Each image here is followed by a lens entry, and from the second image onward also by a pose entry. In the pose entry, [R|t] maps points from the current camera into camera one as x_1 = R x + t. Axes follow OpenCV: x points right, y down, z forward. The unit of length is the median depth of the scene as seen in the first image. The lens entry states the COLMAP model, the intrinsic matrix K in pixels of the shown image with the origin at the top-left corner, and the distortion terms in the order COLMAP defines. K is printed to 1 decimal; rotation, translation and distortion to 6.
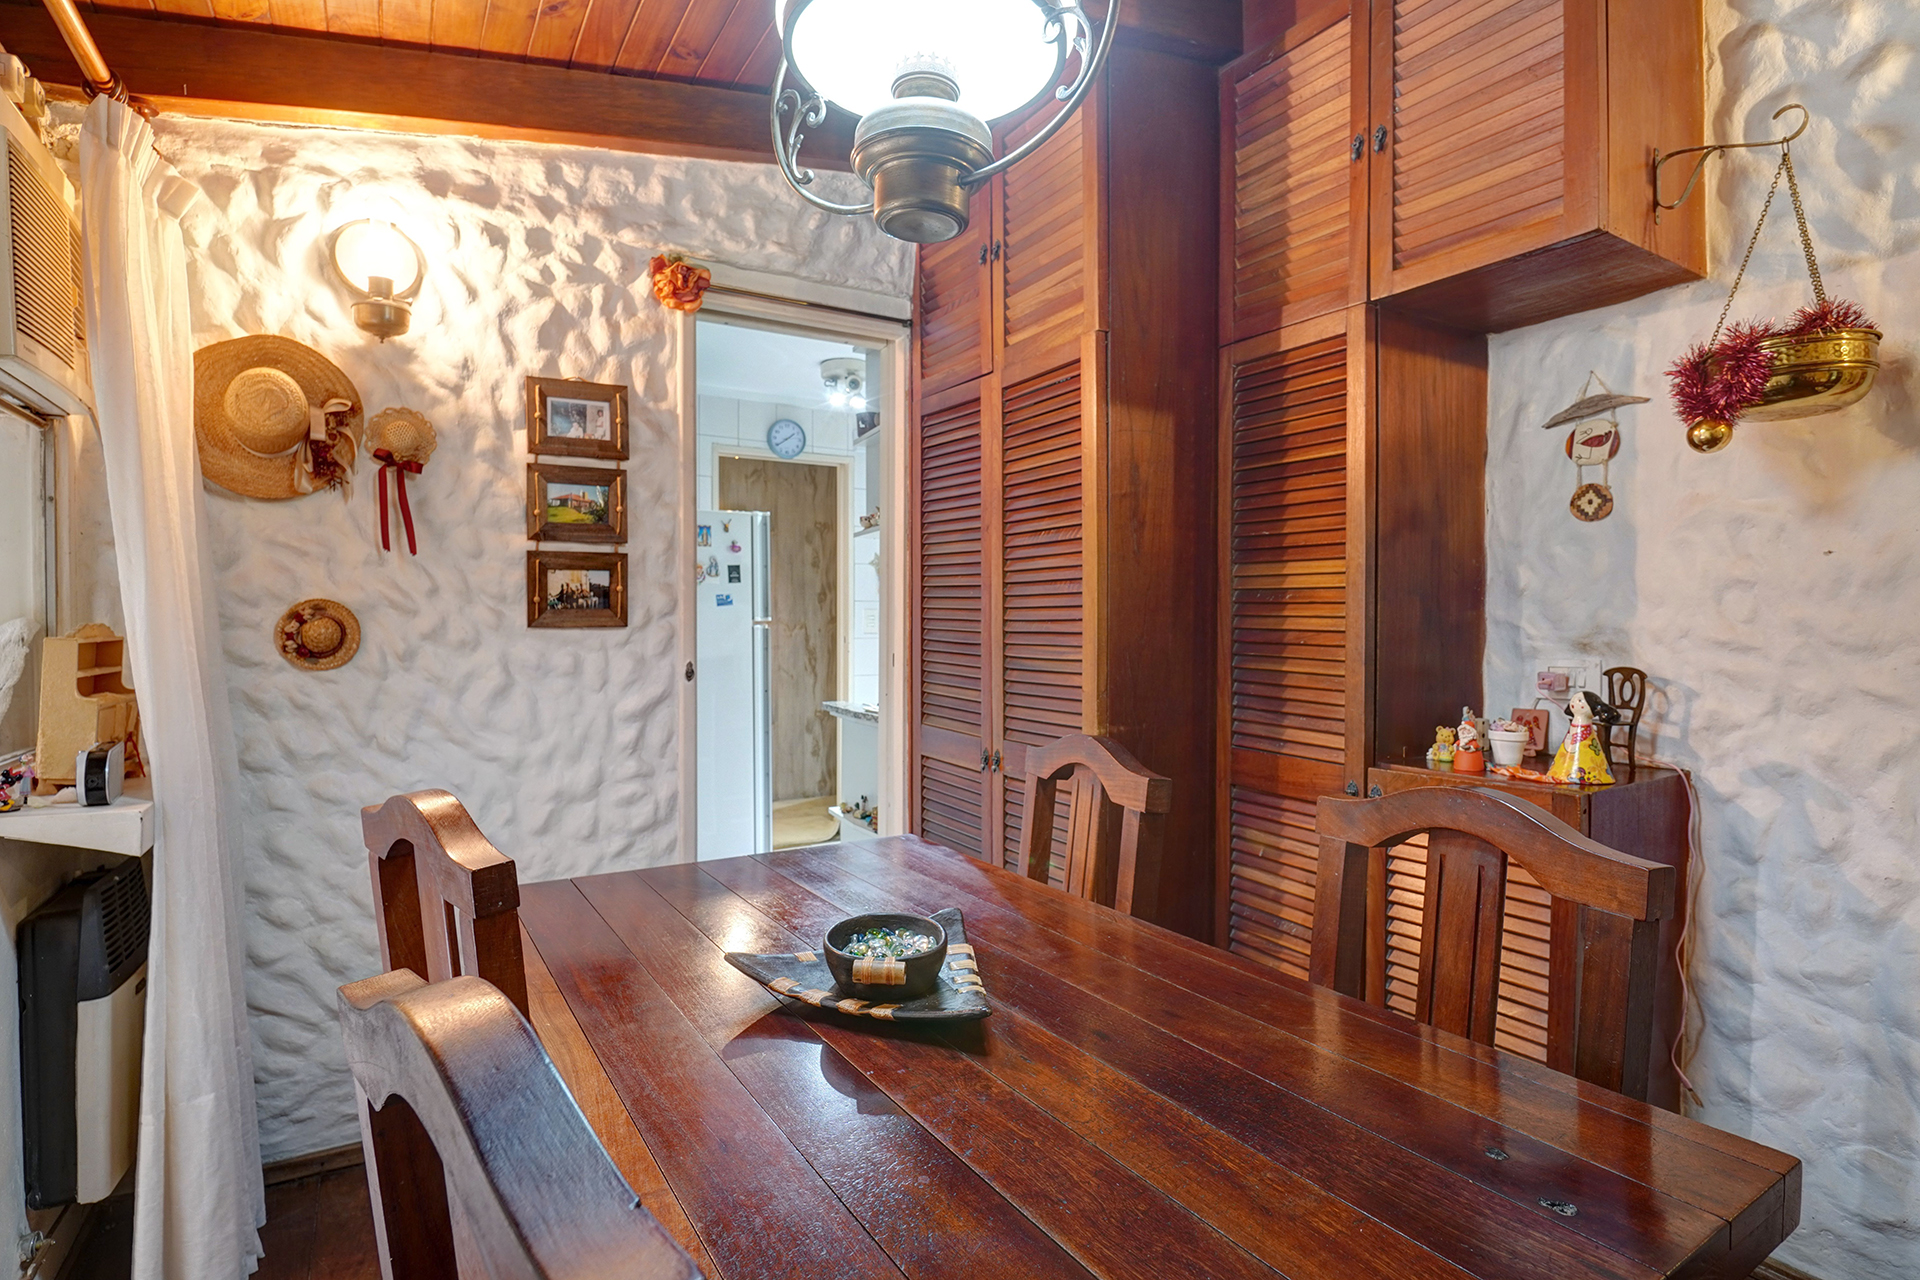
lens RADIAL K [[932.0, 0, 938.3], [0, 932.0, 636.3], [0, 0, 1]] dist [-0.027886, 0.000128]
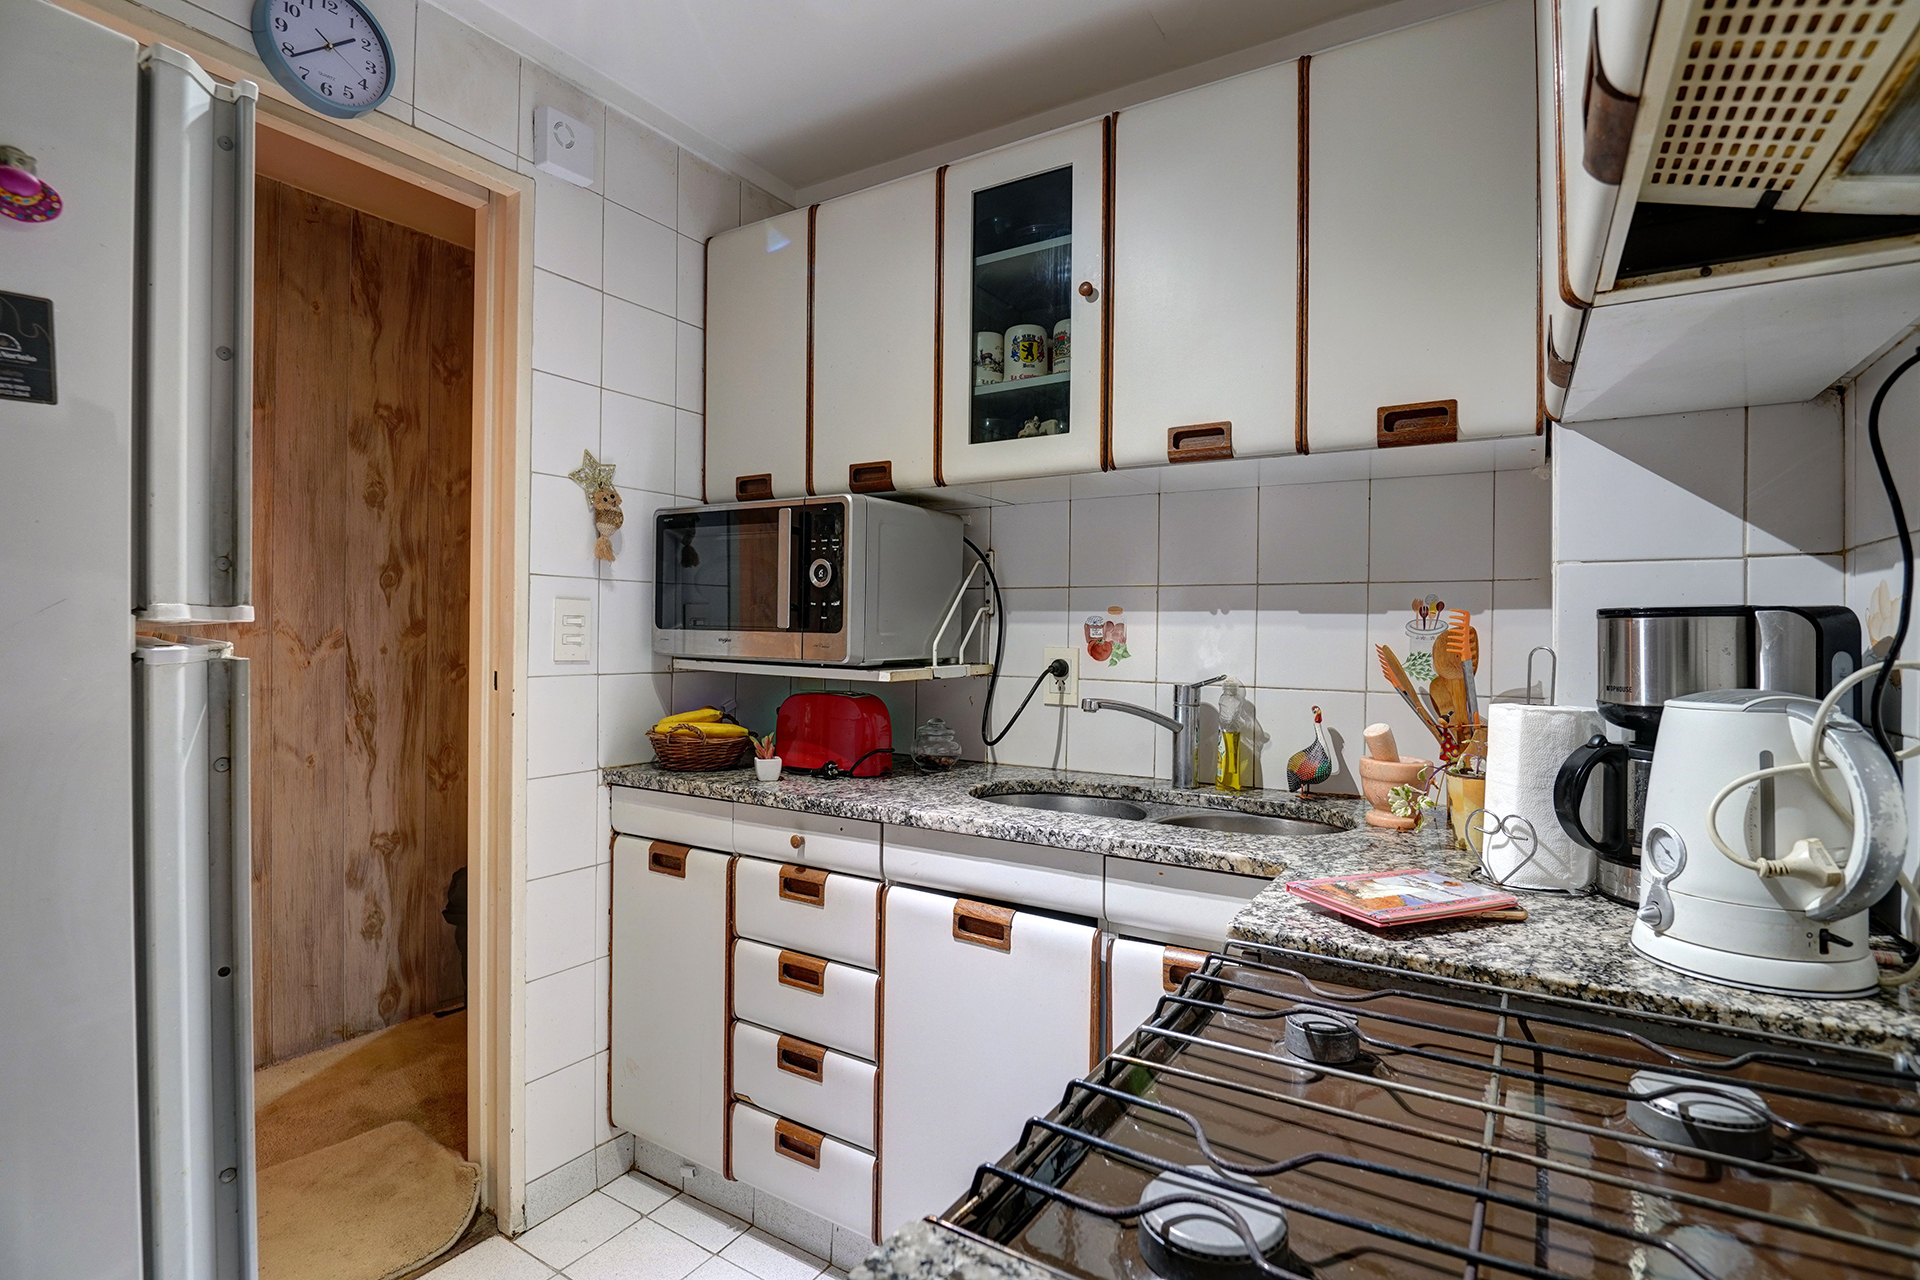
lens RADIAL K [[932.0, 0, 938.3], [0, 932.0, 636.3], [0, 0, 1]] dist [-0.027886, 0.000128]
pose [[0.893417, 0.006231, 0.449186, -0.113072], [0.000117, 0.999901, -0.014103, -0.008669], [-0.449229, 0.012652, 0.893327, 0.625405]]
